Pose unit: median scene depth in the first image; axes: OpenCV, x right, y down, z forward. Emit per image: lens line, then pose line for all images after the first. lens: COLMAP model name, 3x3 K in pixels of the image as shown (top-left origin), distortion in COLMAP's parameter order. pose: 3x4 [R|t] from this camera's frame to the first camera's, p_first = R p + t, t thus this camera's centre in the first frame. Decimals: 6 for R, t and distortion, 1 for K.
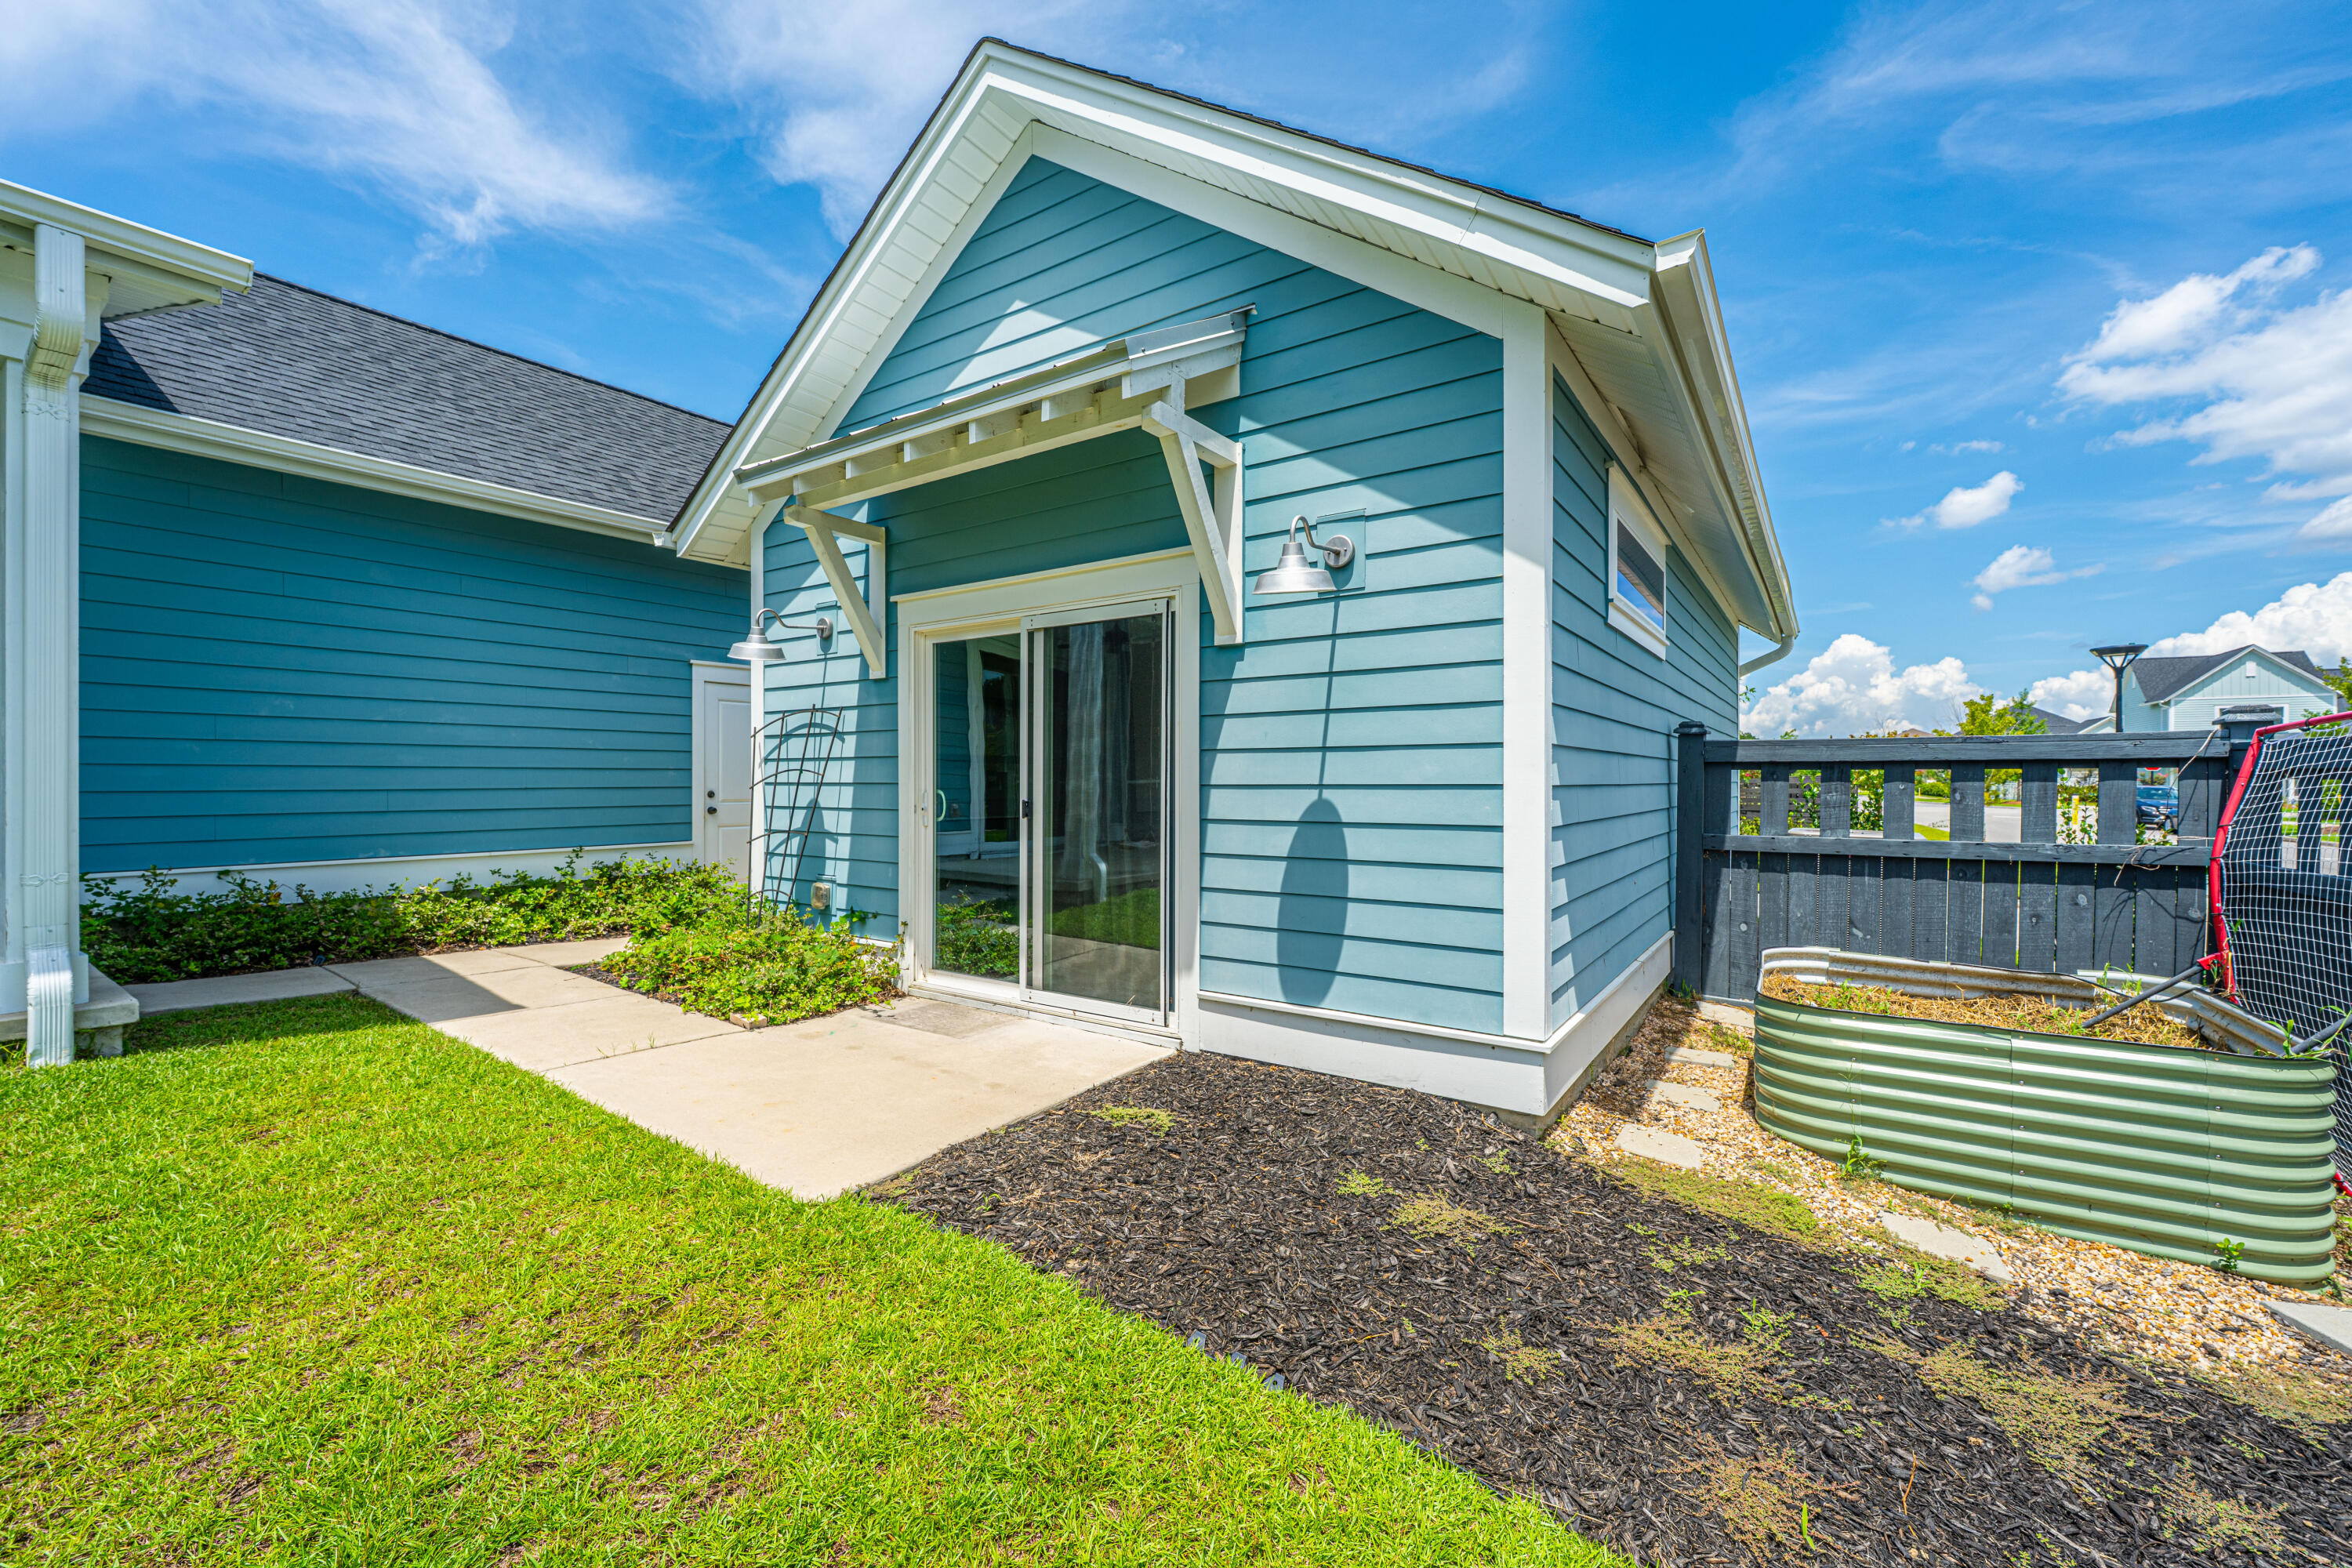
lens RADIAL K [[945.6, 0, 1176.0], [0, 945.6, 784.0], [0, 0, 1]] dist [0.001466, 0.000168]
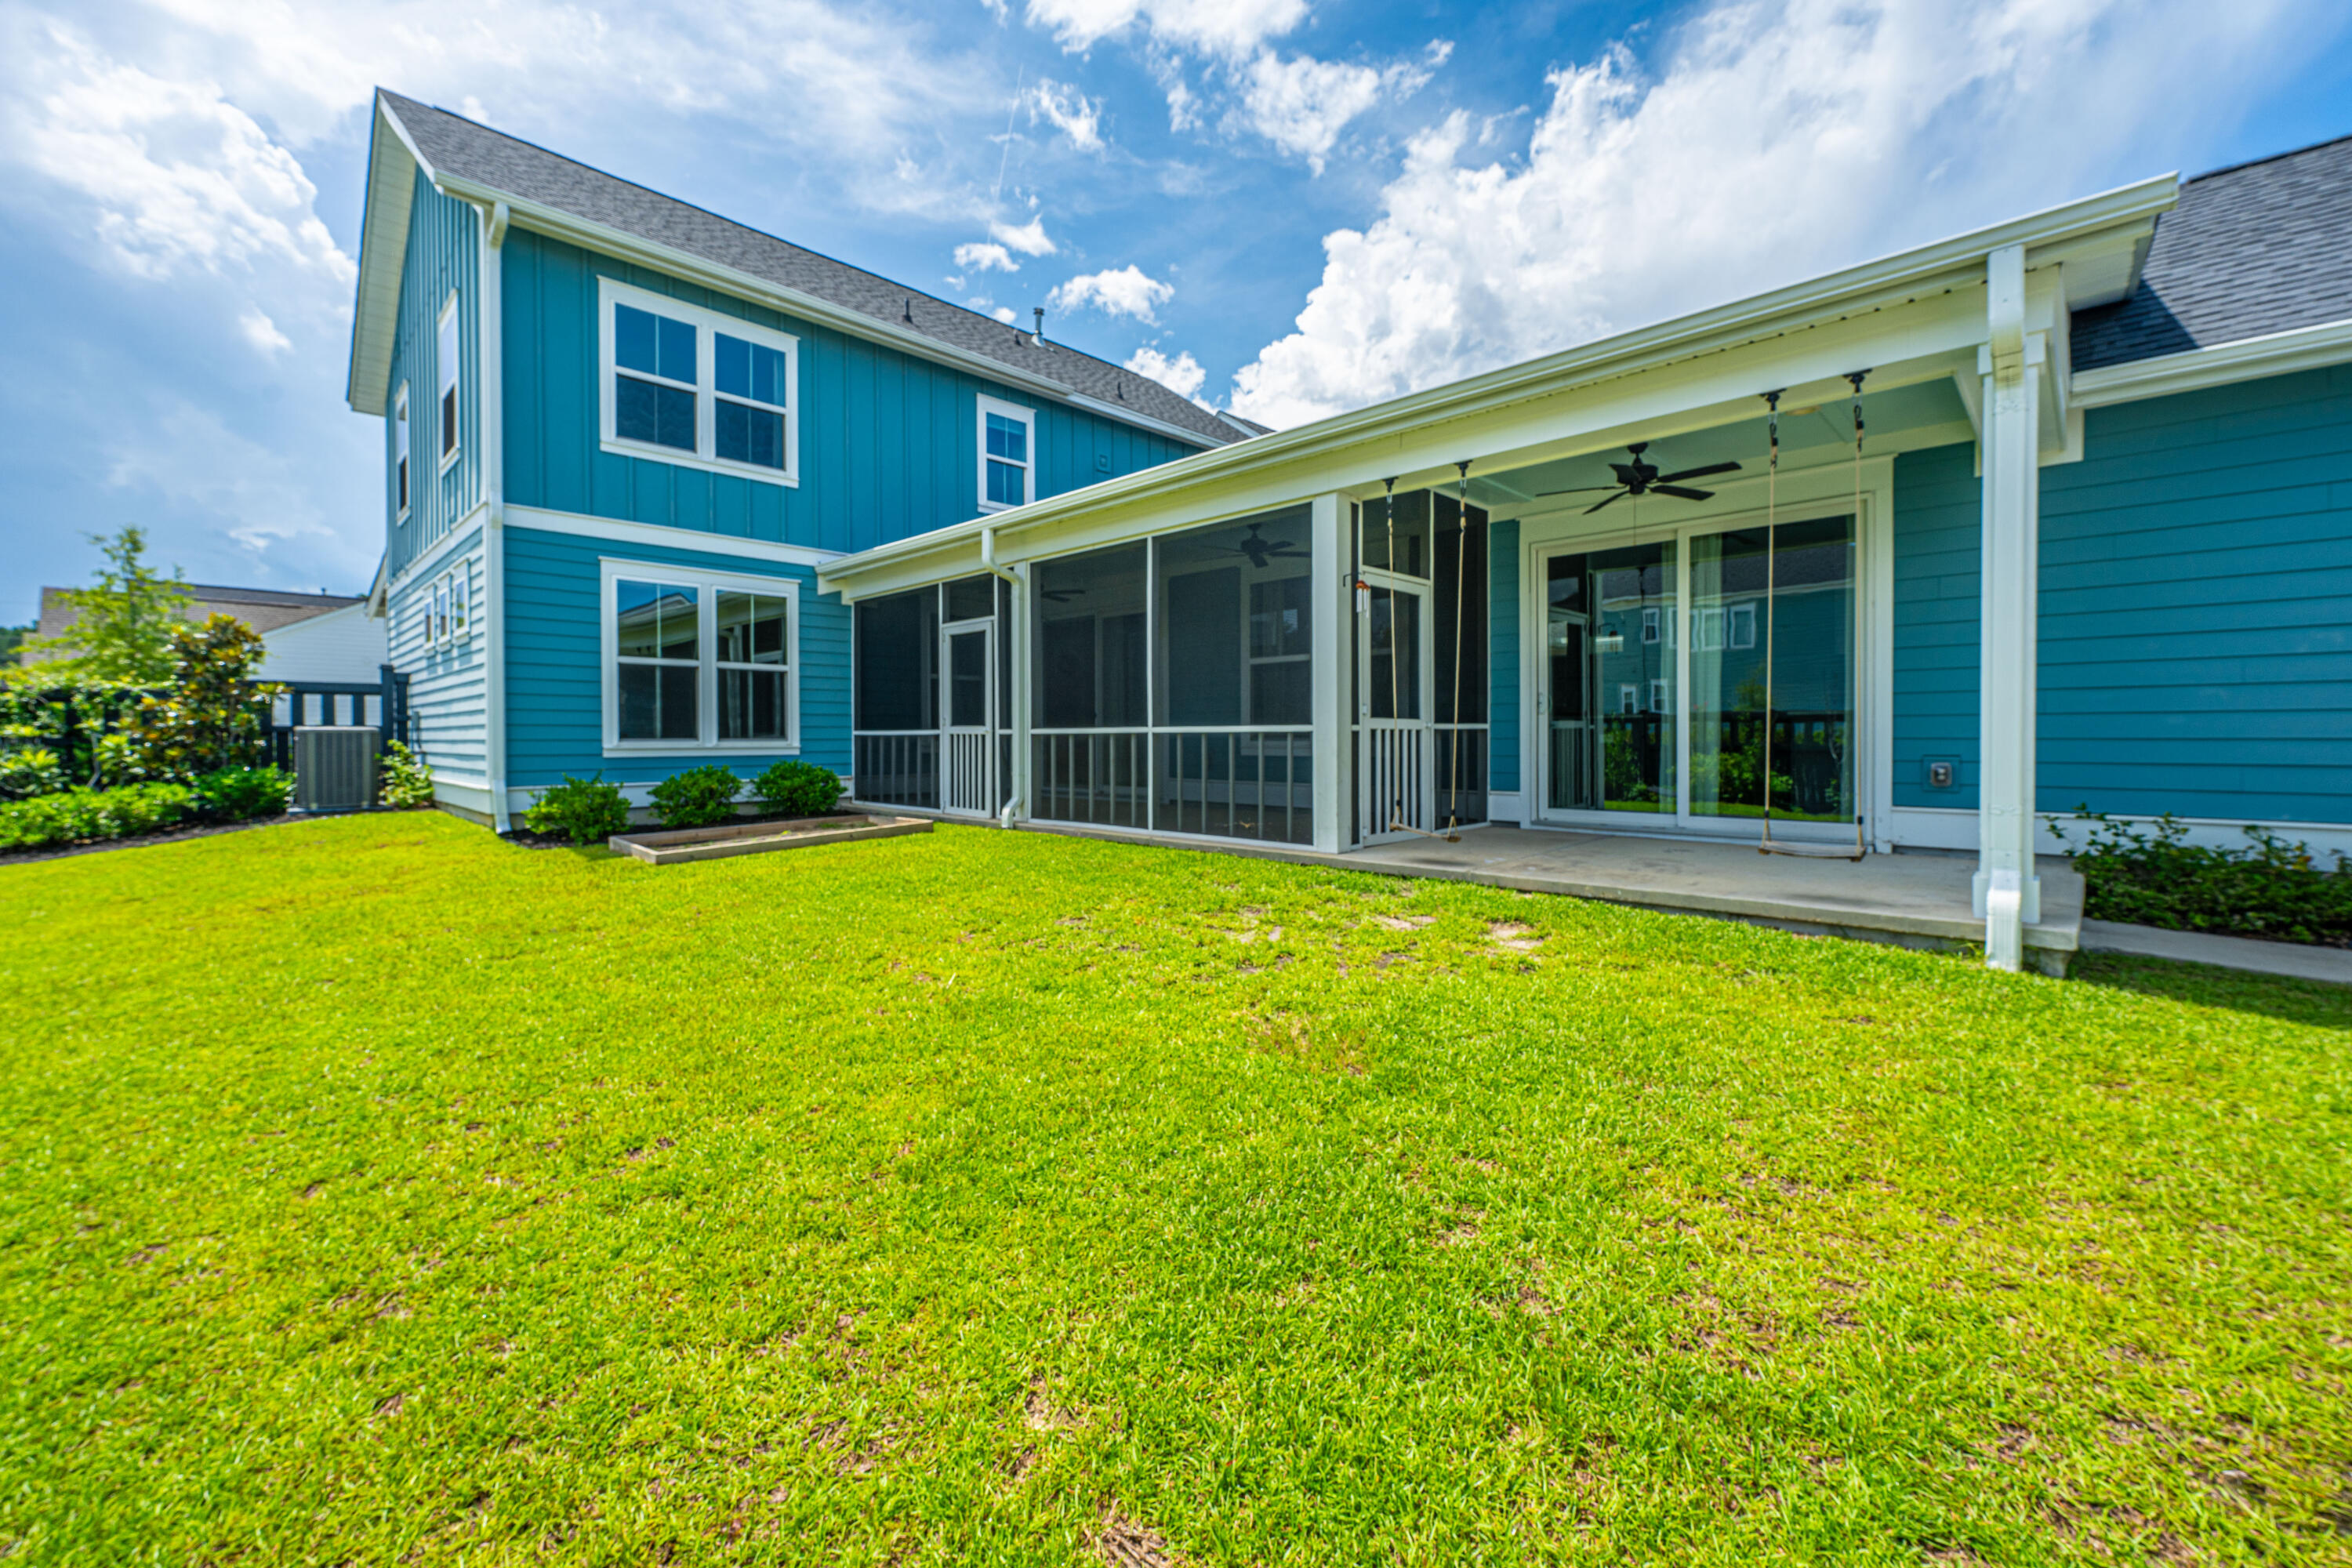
lens RADIAL K [[945.6, 0, 1176.0], [0, 945.6, 784.0], [0, 0, 1]] dist [0.001466, 0.000168]
pose [[-0.160681, 0.048701, -0.985804, 0.072249], [-0.000370, 0.998779, 0.049402, 0.004656], [0.987006, 0.008303, -0.160467, 0.094818]]
